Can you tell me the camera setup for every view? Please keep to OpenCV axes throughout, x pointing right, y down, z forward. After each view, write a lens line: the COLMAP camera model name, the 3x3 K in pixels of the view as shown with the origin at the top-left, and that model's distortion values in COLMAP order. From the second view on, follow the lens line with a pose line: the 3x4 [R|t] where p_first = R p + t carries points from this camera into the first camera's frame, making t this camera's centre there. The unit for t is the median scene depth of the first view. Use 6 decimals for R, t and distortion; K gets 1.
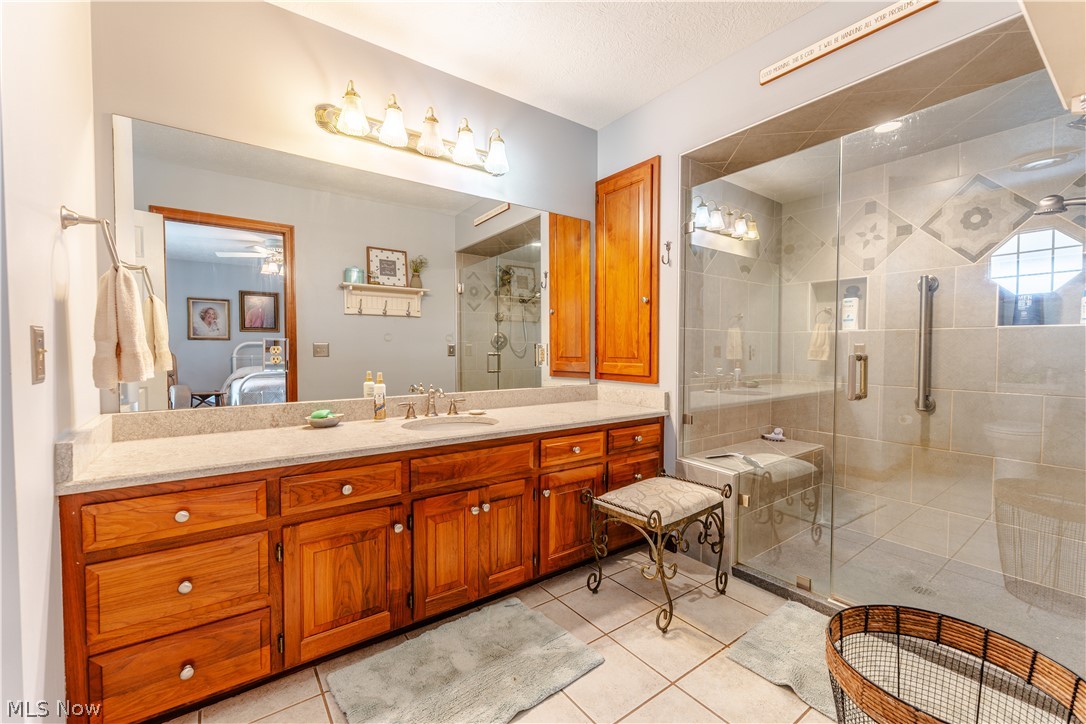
lens RADIAL K [[443.9, 0, 545.6], [0, 443.9, 361.6], [0, 0, 1]] dist [0.000575, -0.000052]
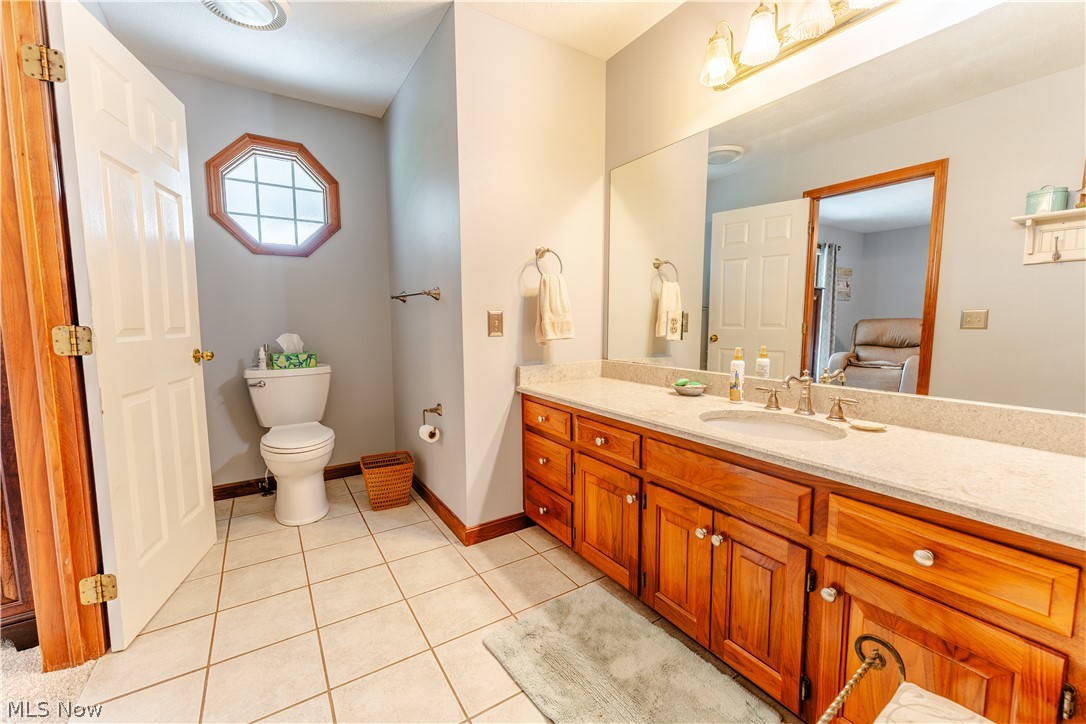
lens RADIAL K [[443.9, 0, 545.6], [0, 443.9, 361.6], [0, 0, 1]] dist [0.000575, -0.000052]
pose [[-0.061732, 0.094569, -0.993602, 0.578181], [-0.023328, 0.995092, 0.096161, -0.025156], [0.997820, 0.029115, -0.059223, 0.756244]]
